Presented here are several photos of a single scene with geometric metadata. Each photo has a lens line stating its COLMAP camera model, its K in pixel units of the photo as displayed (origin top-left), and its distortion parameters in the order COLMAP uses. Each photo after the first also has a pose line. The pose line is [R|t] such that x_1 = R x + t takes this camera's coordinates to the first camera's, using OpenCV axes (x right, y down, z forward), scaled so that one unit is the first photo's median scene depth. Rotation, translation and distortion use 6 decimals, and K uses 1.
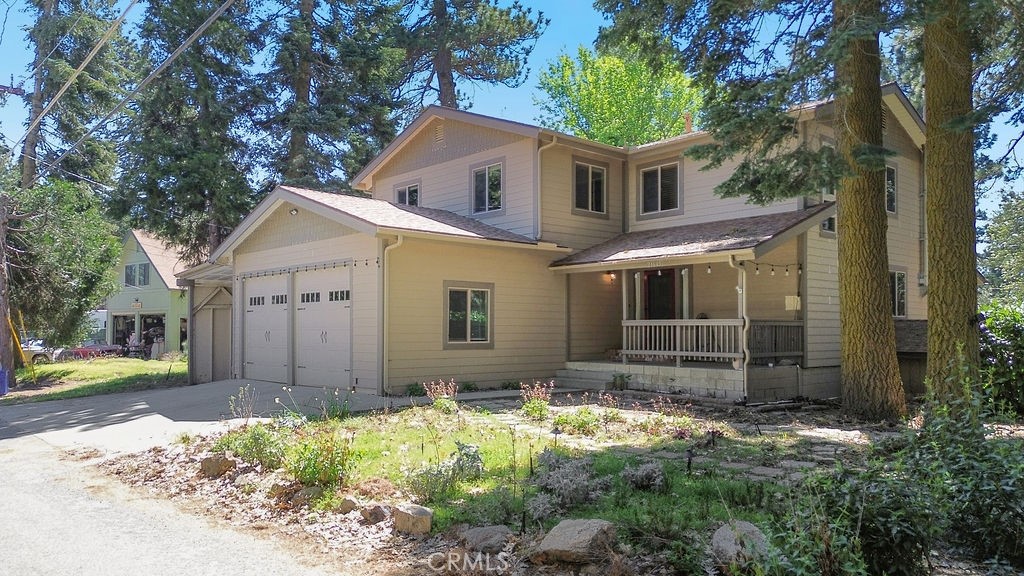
lens RADIAL K [[721.1, 0, 512.0], [0, 721.1, 288.0], [0, 0, 1]] dist [0.095986, -0.098523]
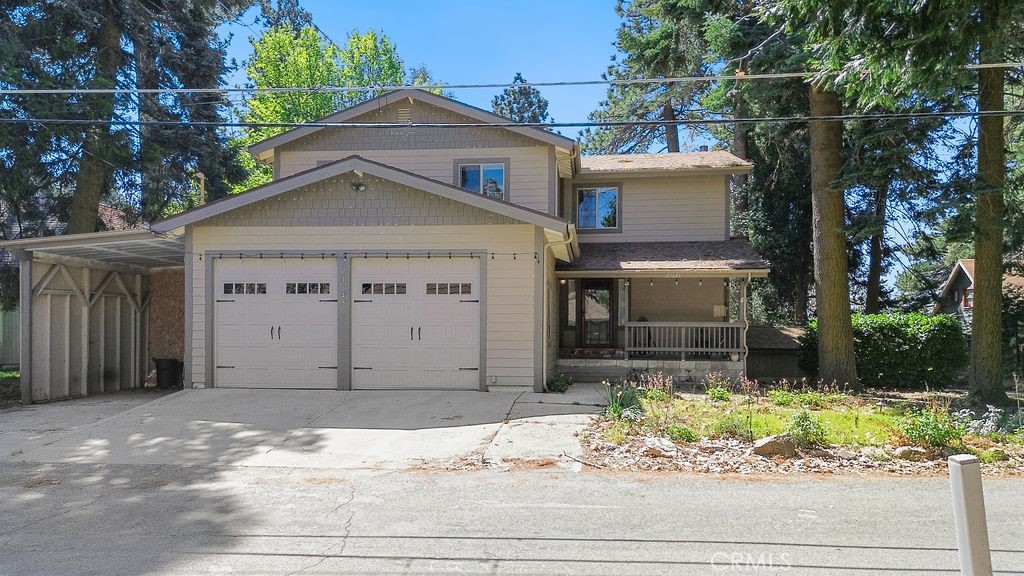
lens RADIAL K [[721.1, 0, 512.0], [0, 721.1, 288.0], [0, 0, 1]] dist [0.095986, -0.098523]
pose [[0.749371, 0.048961, 0.660338, -0.766582], [-0.042280, 0.998766, -0.026073, 0.029710], [-0.660799, -0.008381, 0.750516, 0.262906]]
